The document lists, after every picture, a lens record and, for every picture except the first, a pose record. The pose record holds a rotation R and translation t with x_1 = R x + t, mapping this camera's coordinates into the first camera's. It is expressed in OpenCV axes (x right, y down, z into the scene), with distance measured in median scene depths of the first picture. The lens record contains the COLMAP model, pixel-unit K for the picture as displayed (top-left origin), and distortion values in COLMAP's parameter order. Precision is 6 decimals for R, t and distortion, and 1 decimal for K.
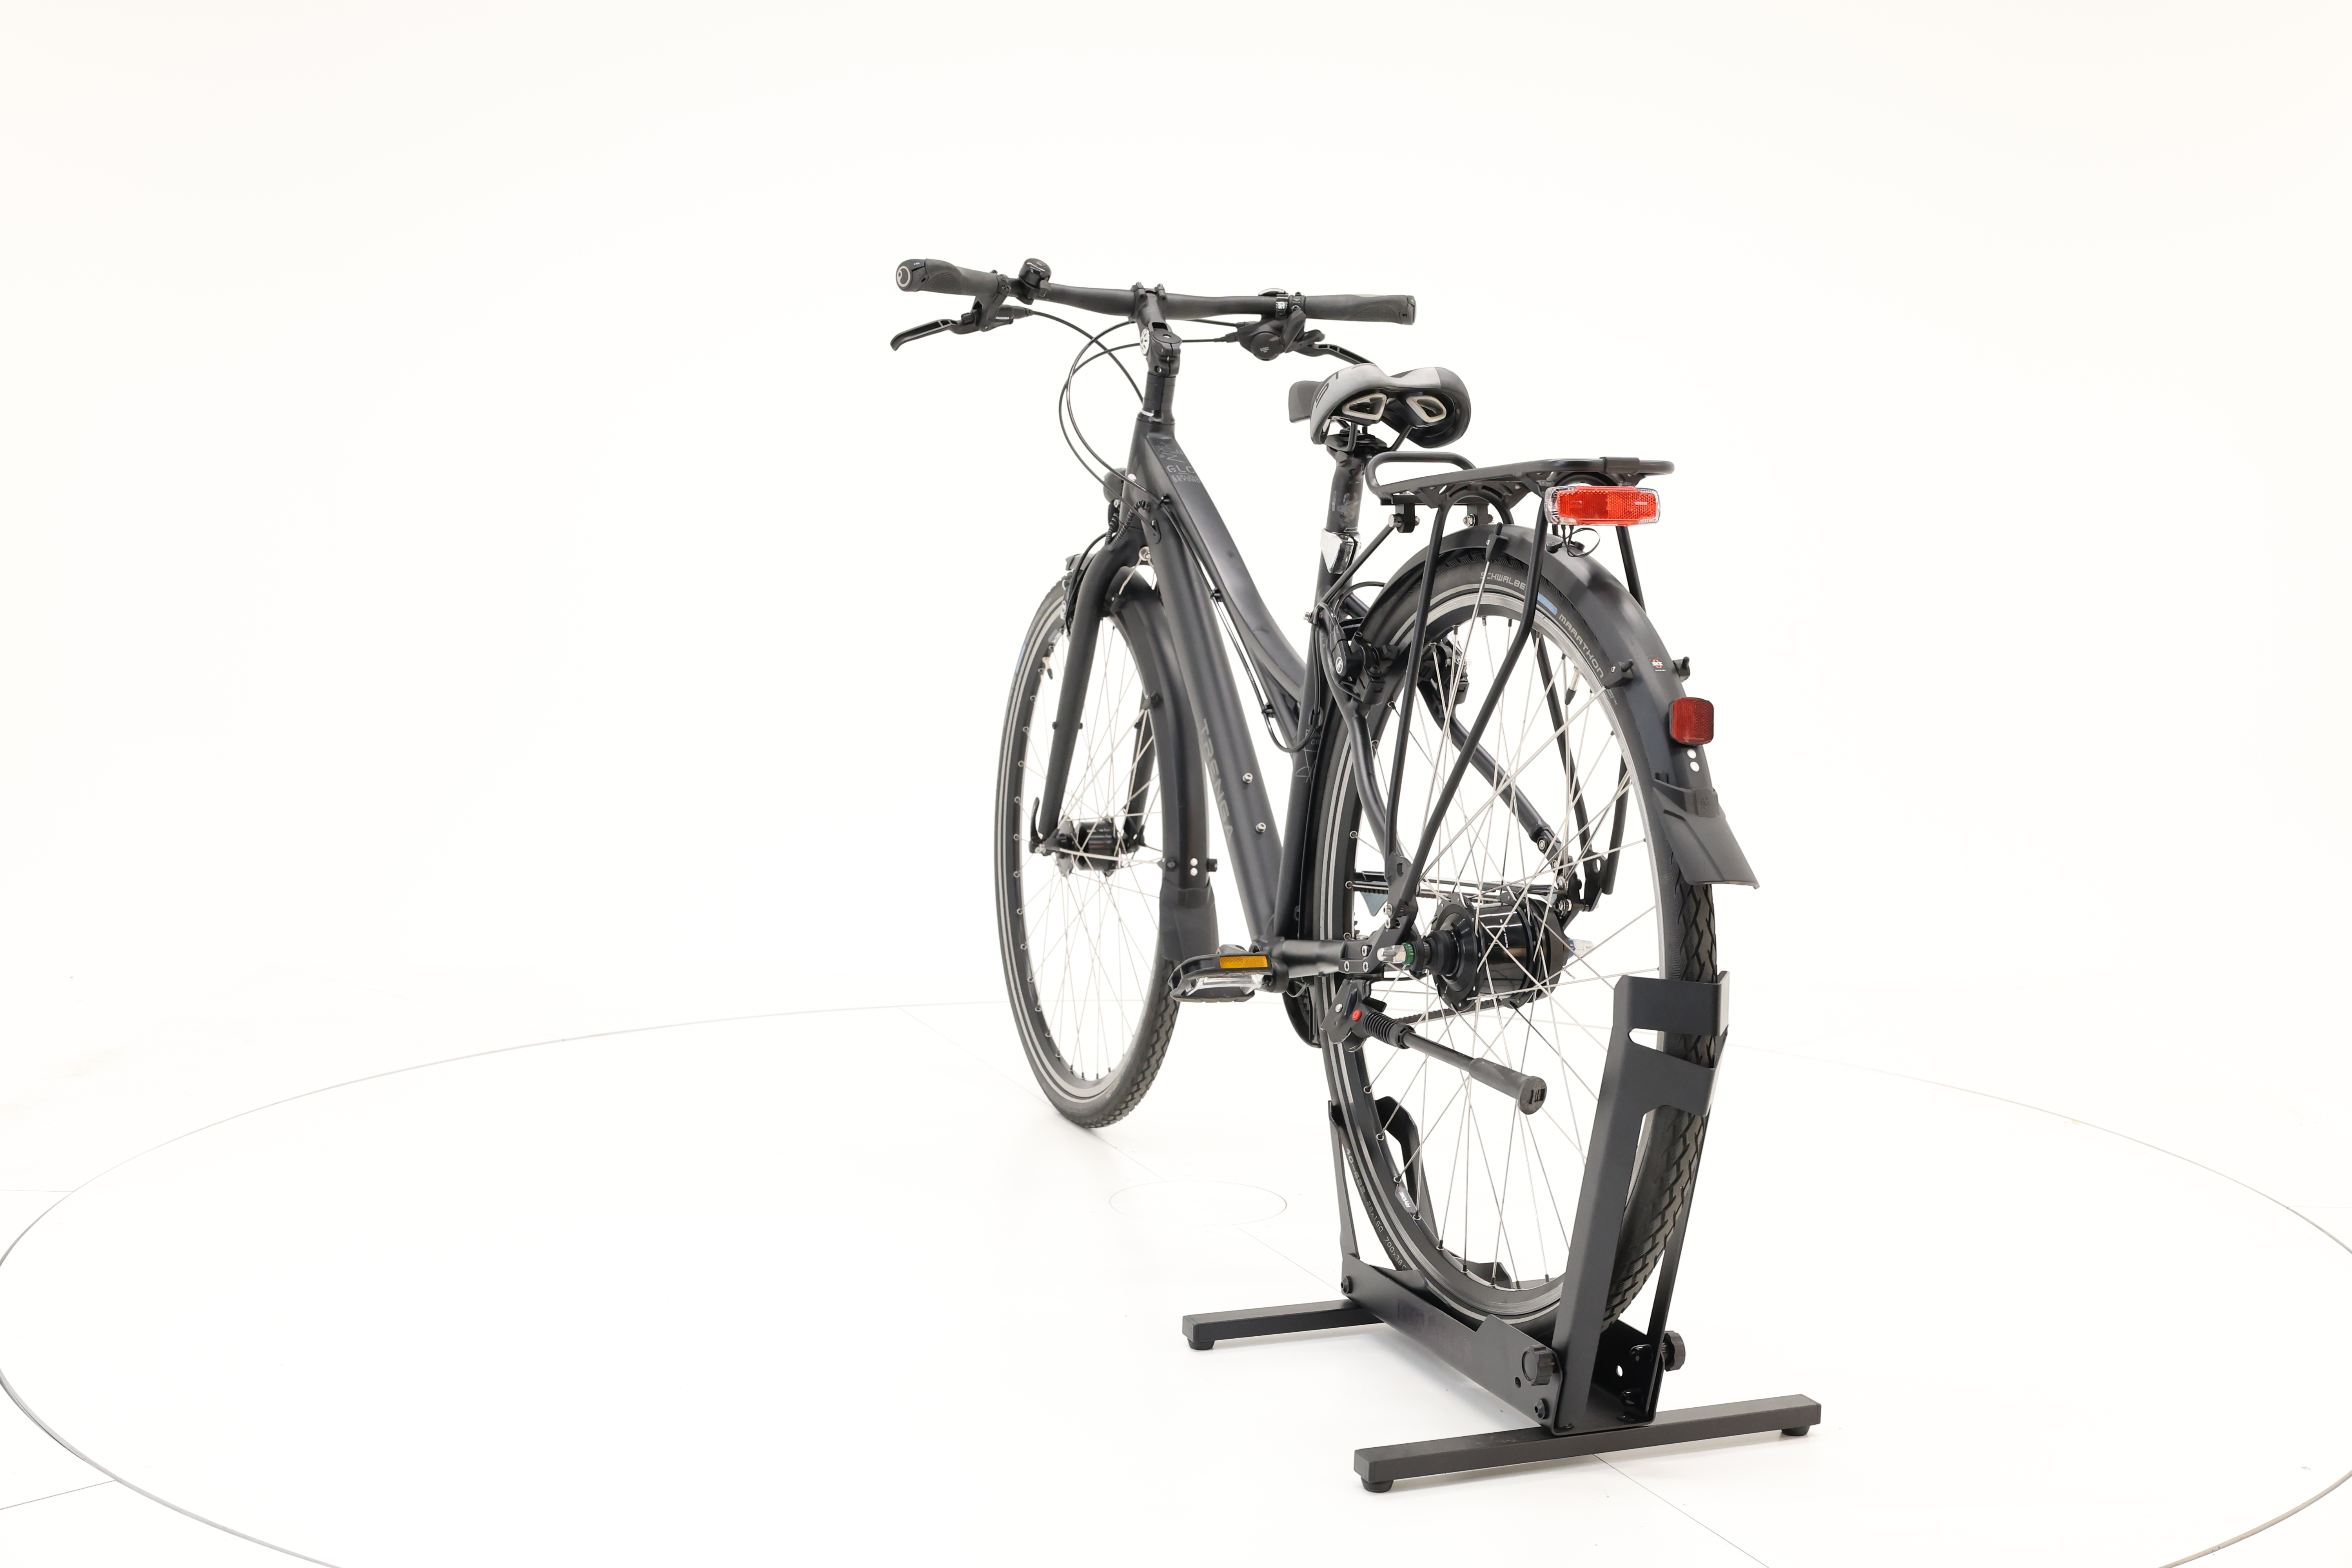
lens RADIAL K [[2646.5, 0, 1191.6], [0, 2646.5, 796.8], [0, 0, 1]] dist [-0.057089, 0.000000]
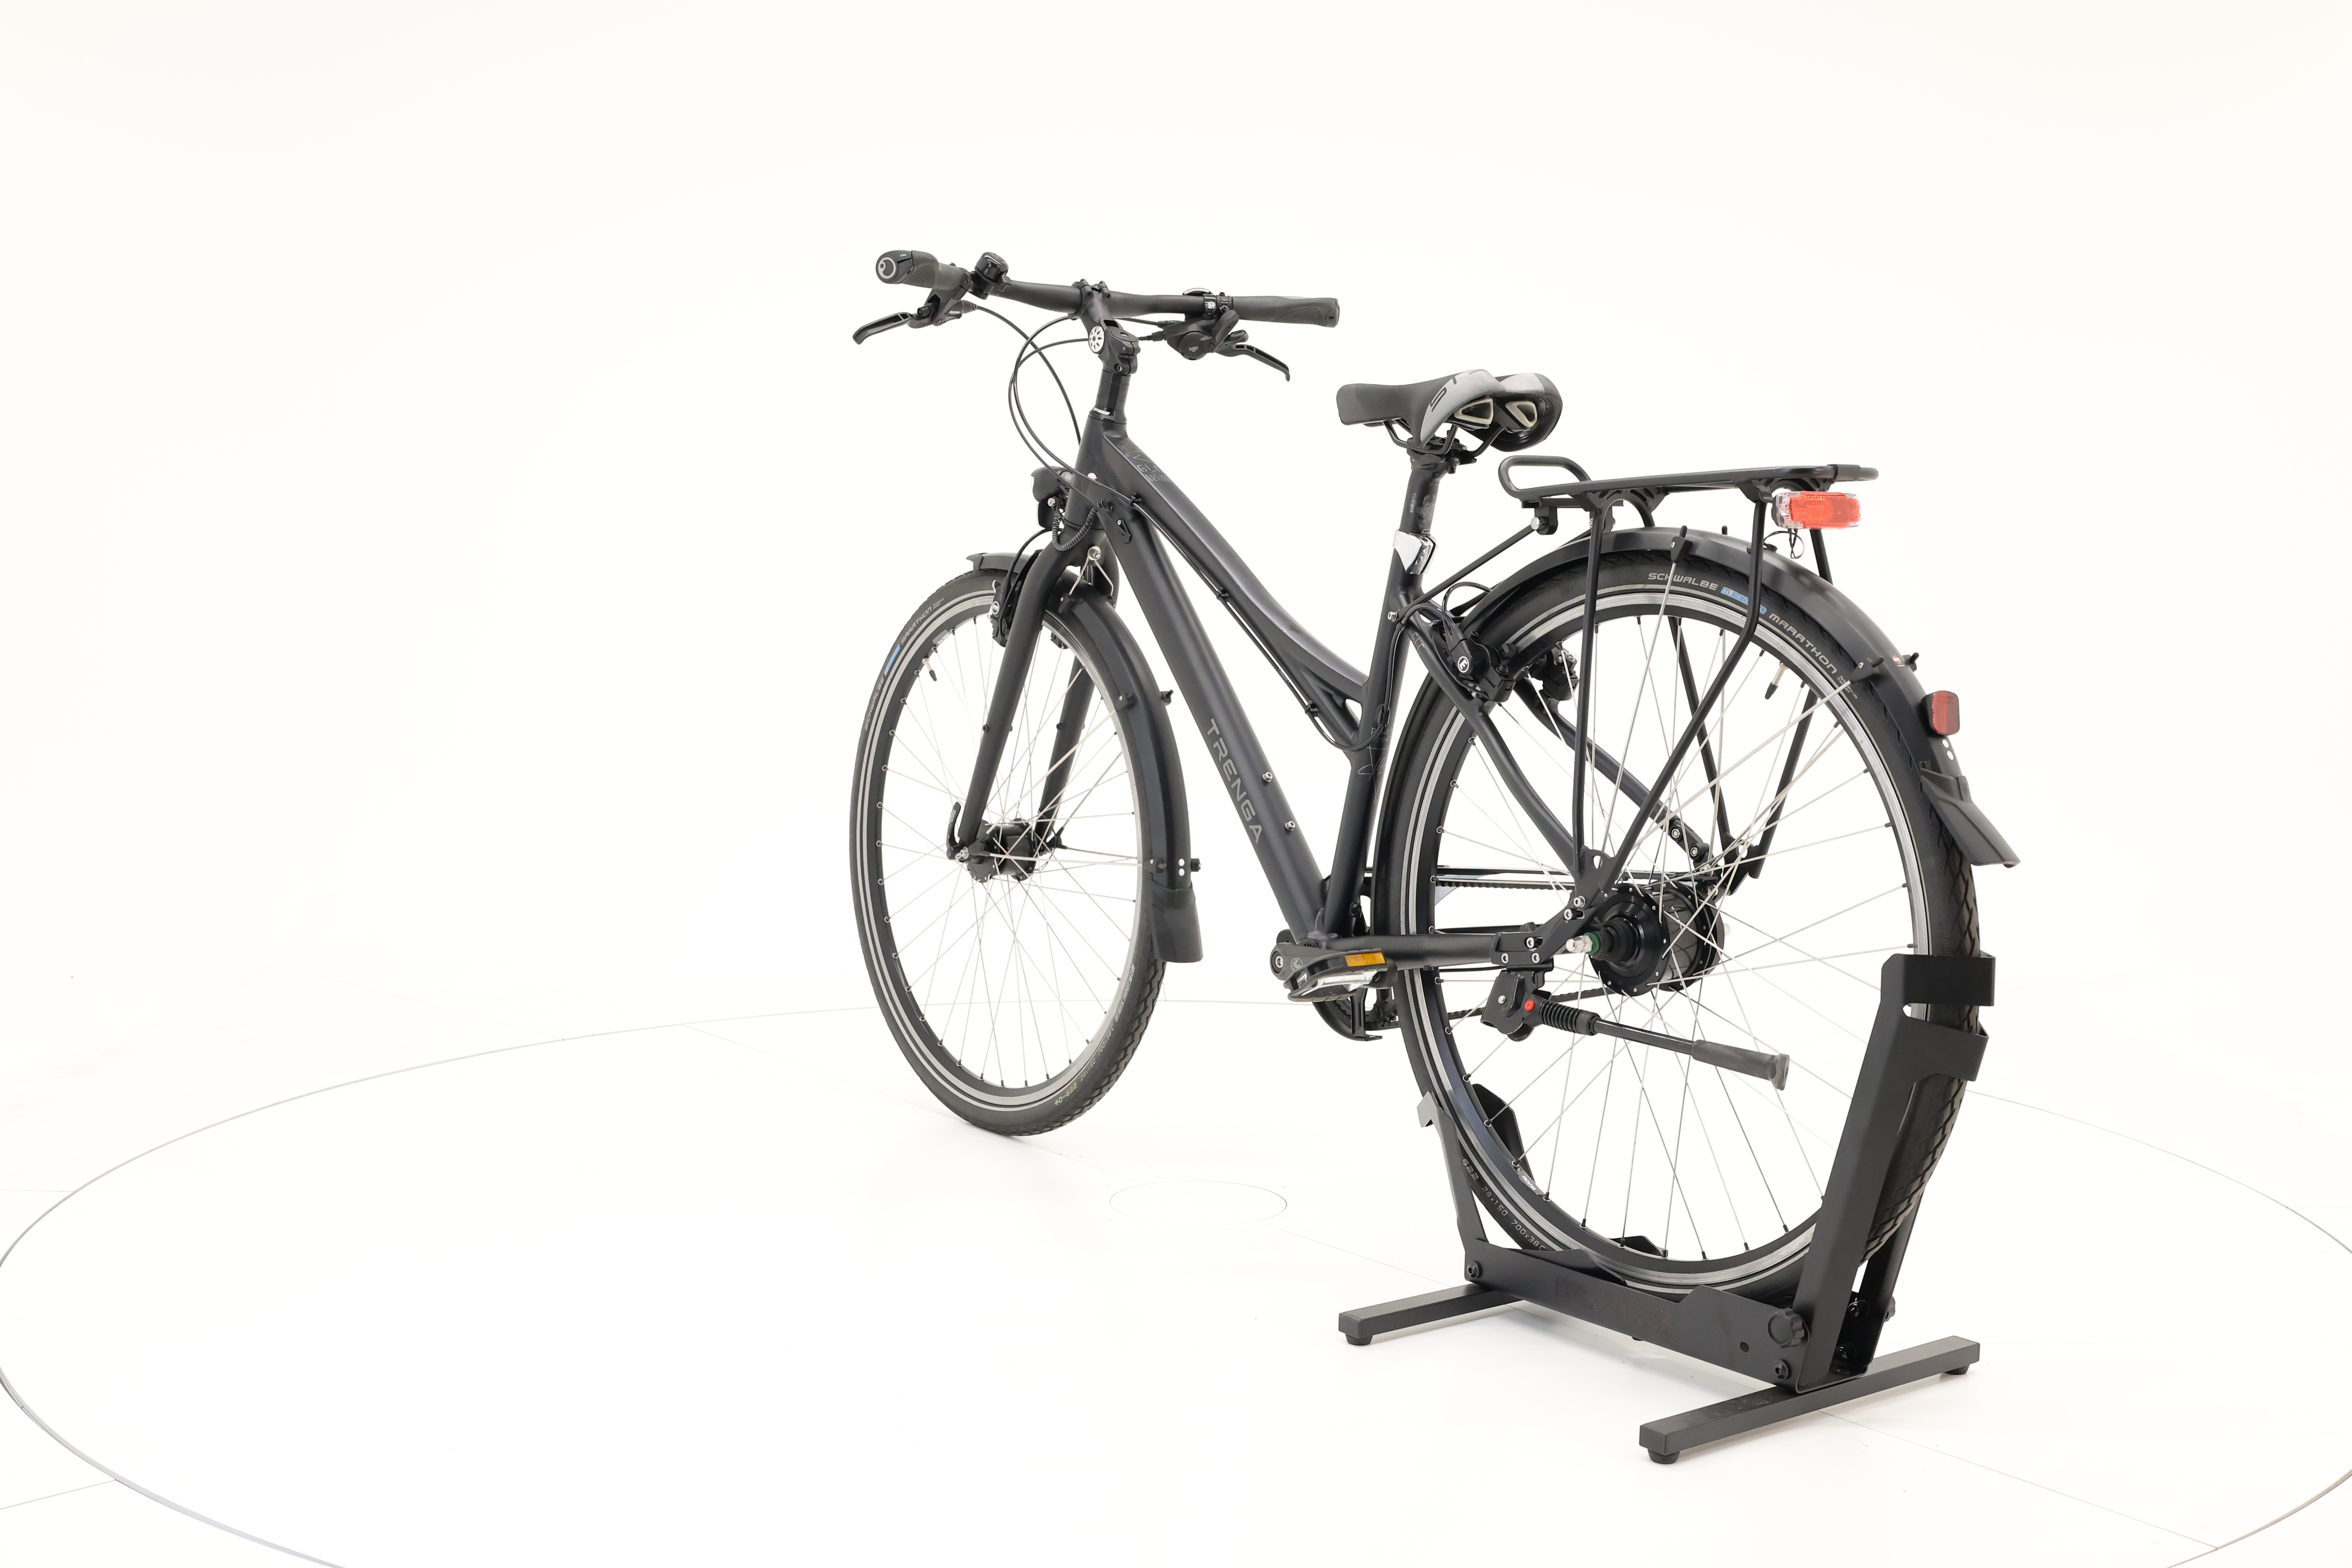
lens RADIAL K [[2646.5, 0, 1189.5], [0, 2646.5, 782.5], [0, 0, 1]] dist [-0.057089, 0.000000]
pose [[0.960007, -0.027320, 0.278639, -0.267661], [0.027694, 0.999613, 0.002596, -0.007761], [-0.278602, 0.005224, 0.960392, 0.039771]]
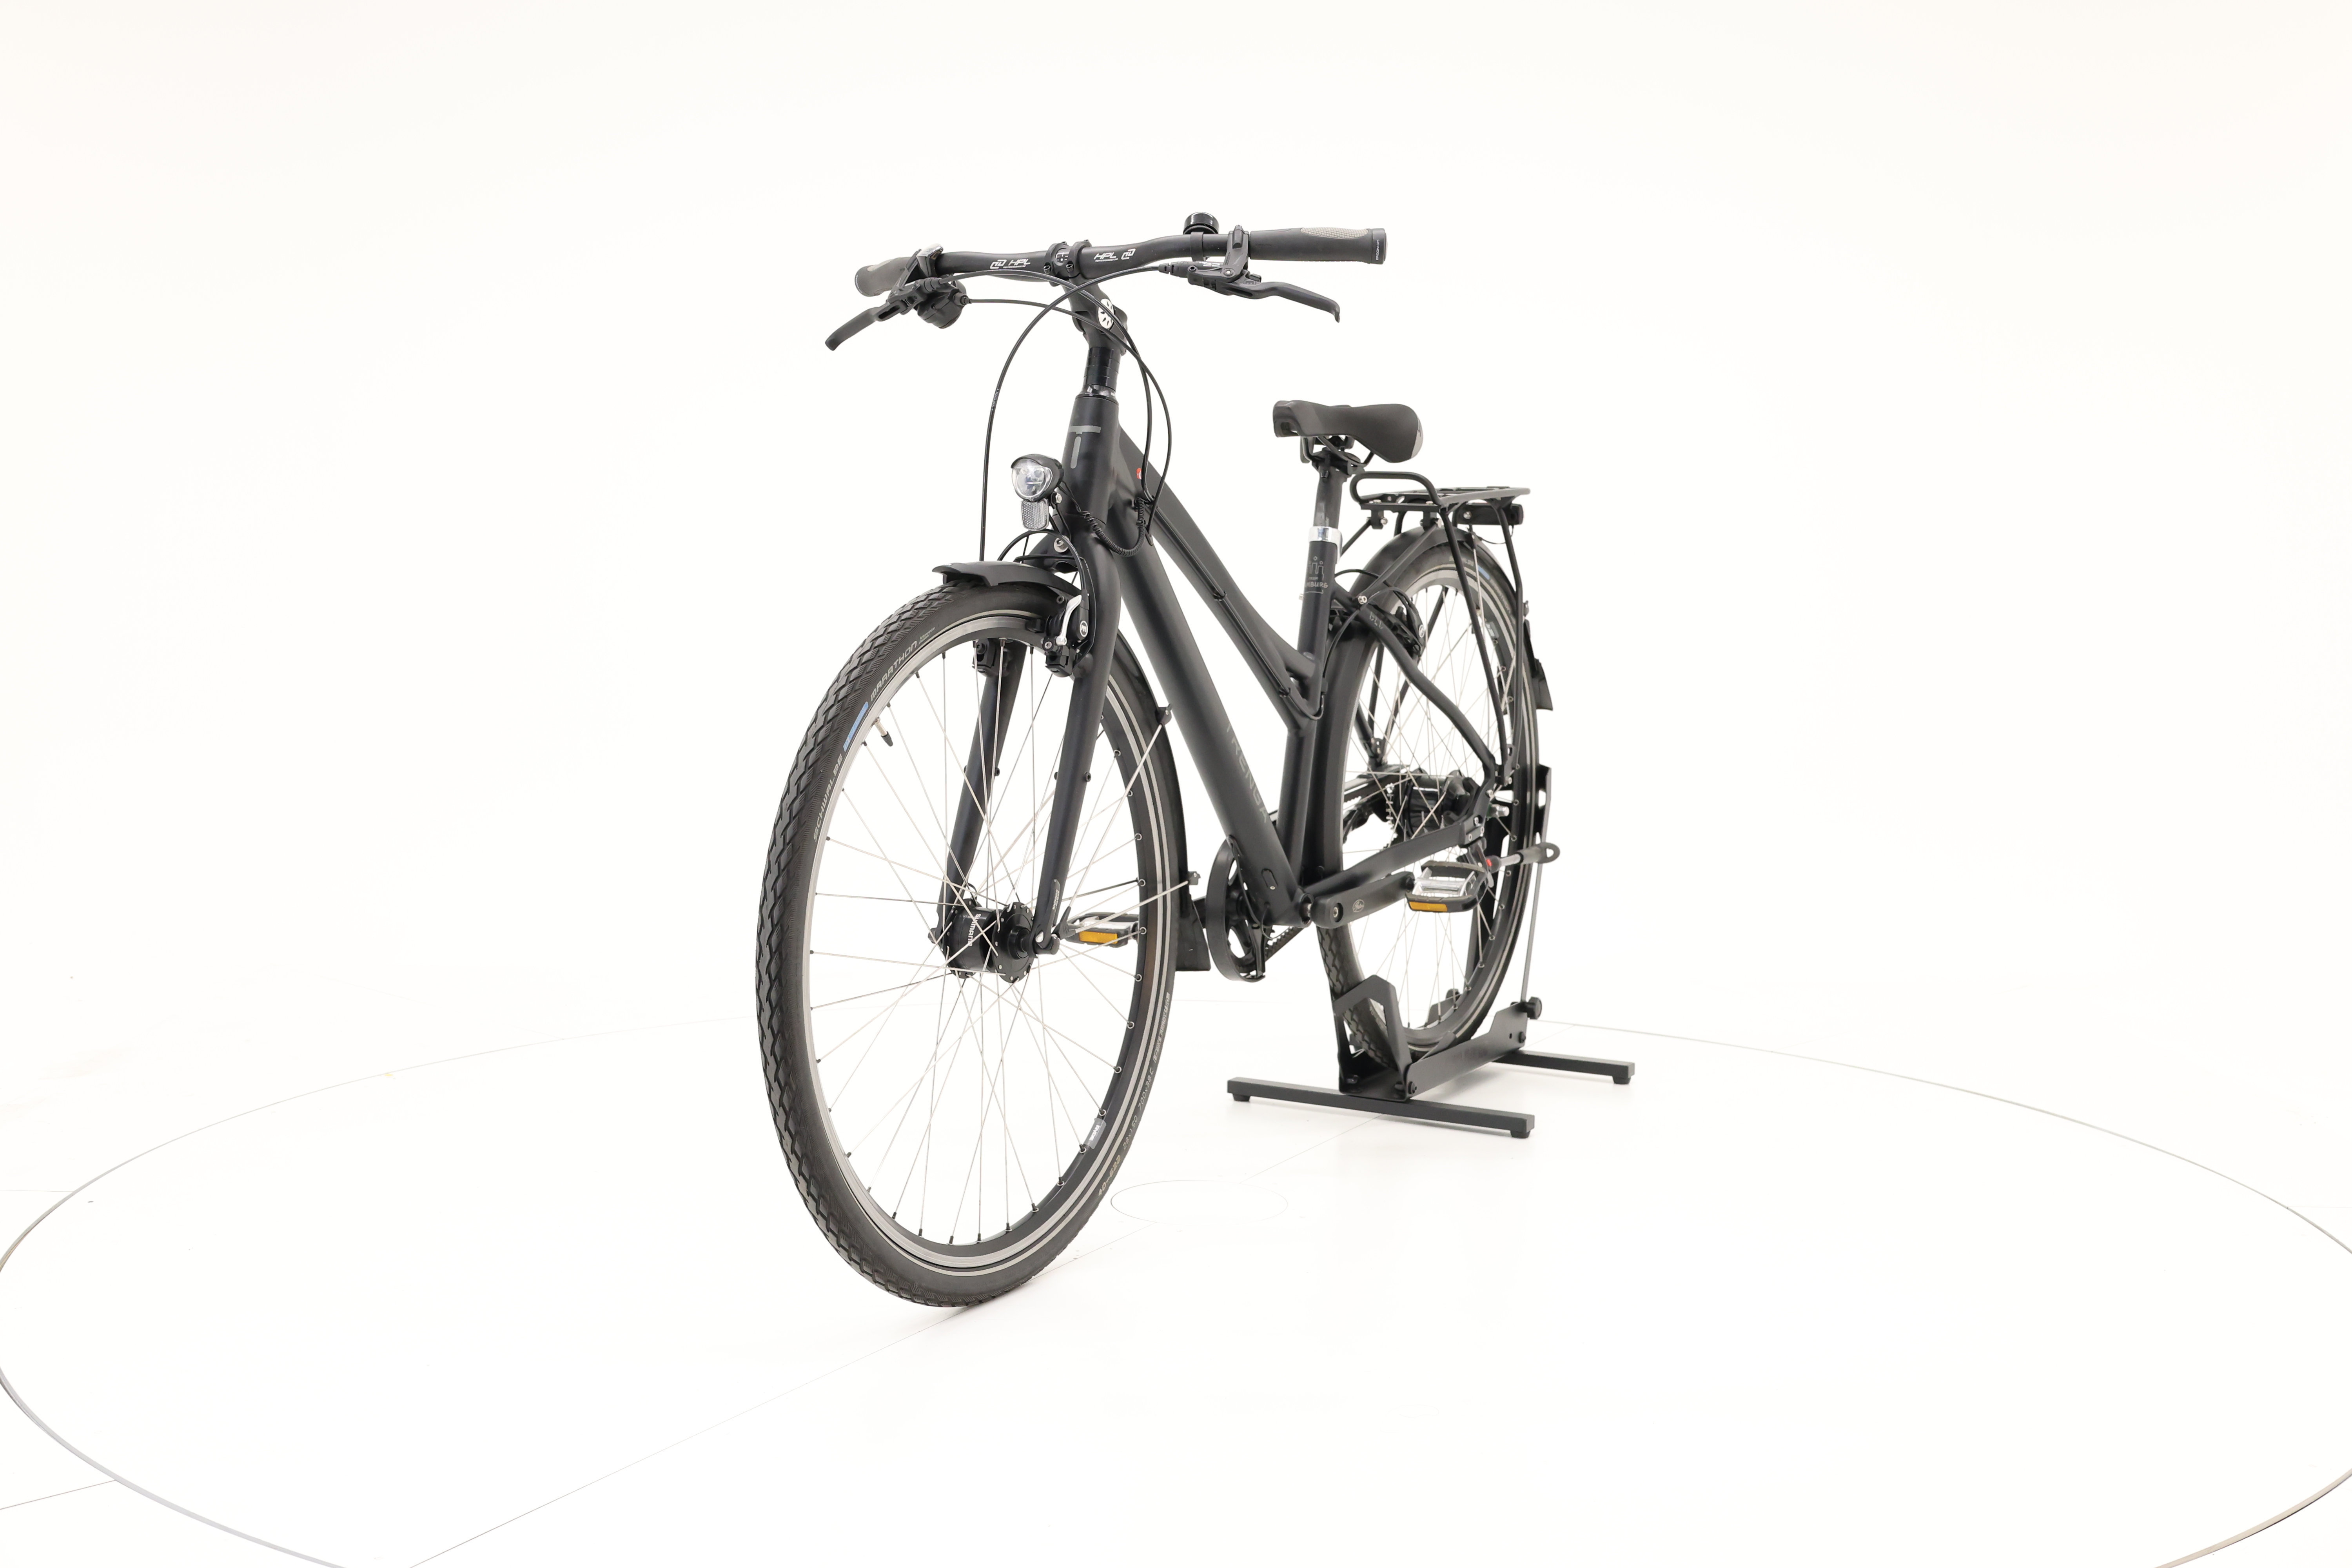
lens RADIAL K [[2646.5, 0, 1196.3], [0, 2646.5, 793.7], [0, 0, 1]] dist [-0.057089, 0.000000]
pose [[-0.650862, -0.103627, 0.752091, -0.714556], [0.051764, 0.982278, 0.180140, -0.173966], [-0.757430, 0.156177, -0.633963, 1.570392]]
